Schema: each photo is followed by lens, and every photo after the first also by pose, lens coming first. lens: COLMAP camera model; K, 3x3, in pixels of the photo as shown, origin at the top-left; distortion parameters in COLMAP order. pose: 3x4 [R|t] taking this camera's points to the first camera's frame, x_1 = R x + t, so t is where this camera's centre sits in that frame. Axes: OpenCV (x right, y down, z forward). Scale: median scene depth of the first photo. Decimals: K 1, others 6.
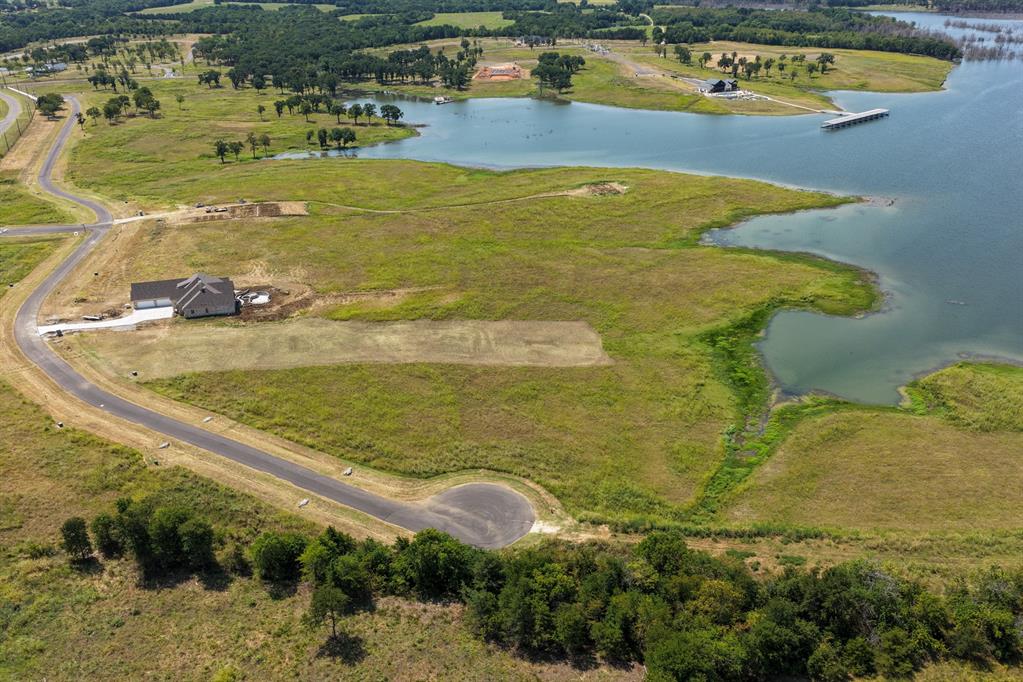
lens RADIAL K [[851.4, 0, 511.5], [0, 851.4, 341.6], [0, 0, 1]] dist [-0.017094, 0.044942]
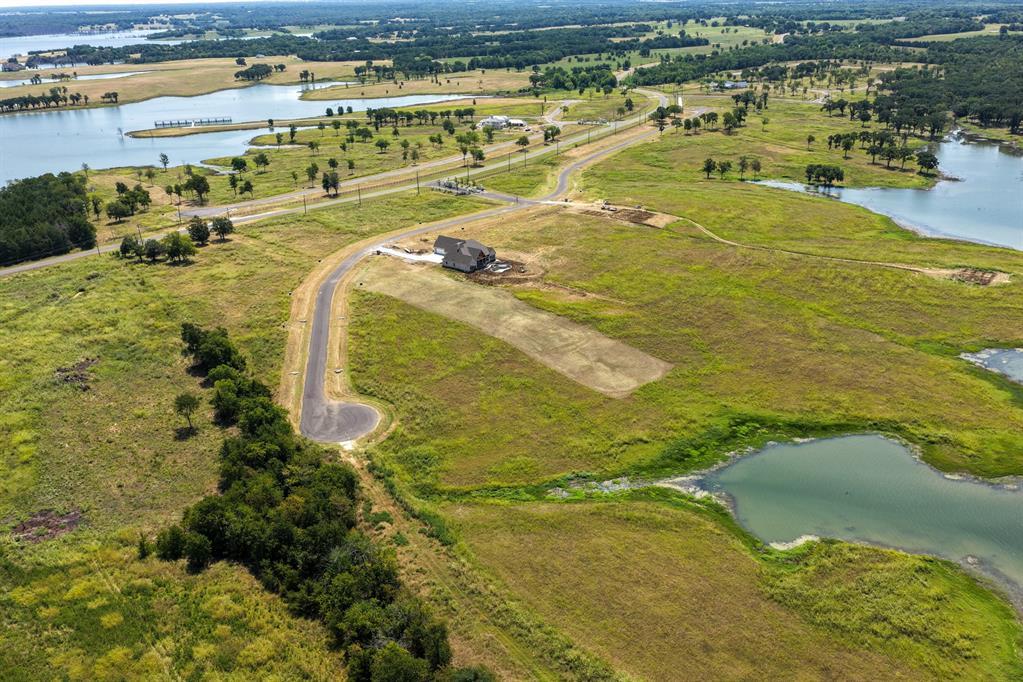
lens RADIAL K [[851.4, 0, 510.4], [0, 851.4, 342.7], [0, 0, 1]] dist [-0.017094, 0.044942]
pose [[0.606433, 0.305283, -0.734194, 0.668762], [-0.320153, 0.938952, 0.125982, -0.108574], [0.727833, 0.158655, 0.667149, 0.157974]]
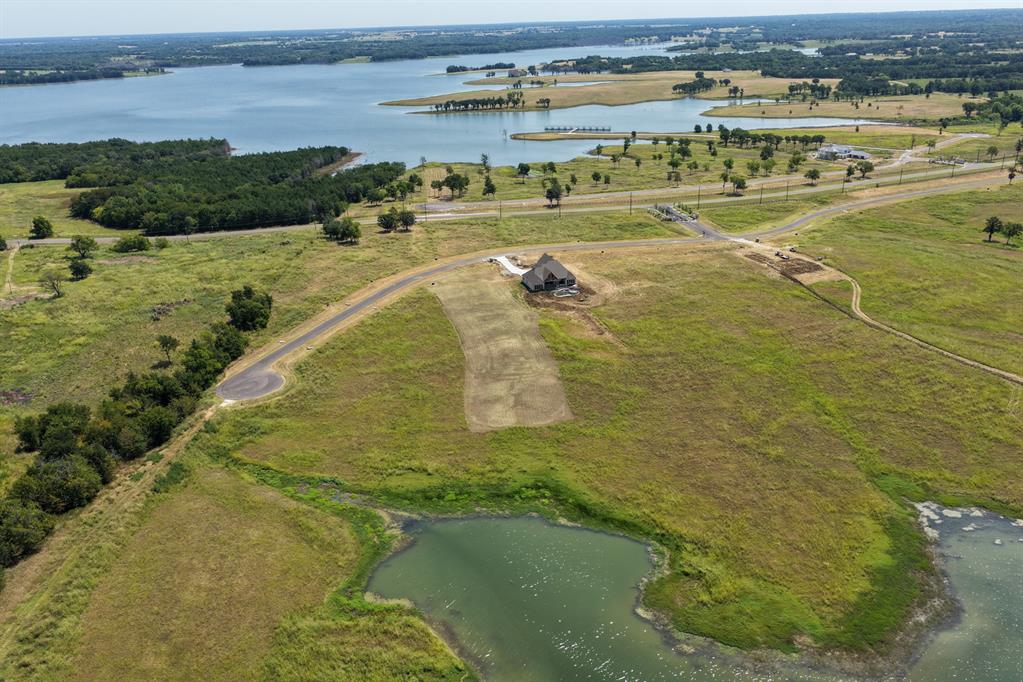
lens RADIAL K [[851.4, 0, 510.0], [0, 851.4, 339.8], [0, 0, 1]] dist [-0.017094, 0.044942]
pose [[0.036977, 0.365414, -0.930110, 0.887562], [-0.391840, 0.861513, 0.322887, -0.358919], [0.919290, 0.352515, 0.175040, 0.691720]]
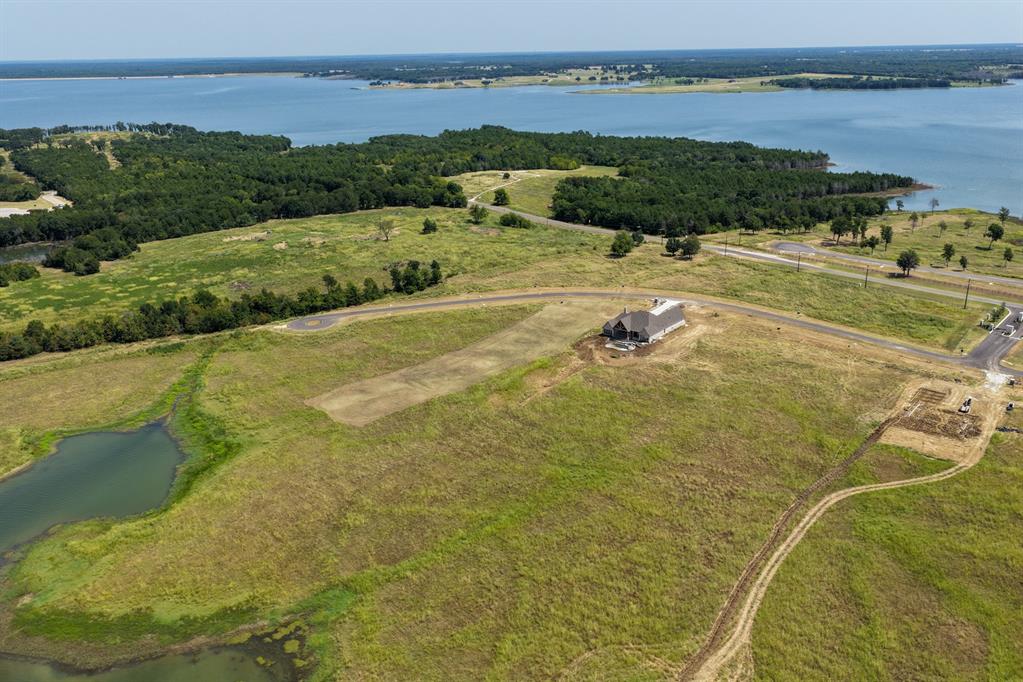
lens RADIAL K [[851.4, 0, 512.3], [0, 851.4, 338.2], [0, 0, 1]] dist [-0.017094, 0.044942]
pose [[-0.810767, 0.215339, -0.544321, 0.438521], [-0.218511, 0.751327, 0.622704, -0.726194], [0.543056, 0.623809, -0.562097, 1.507379]]
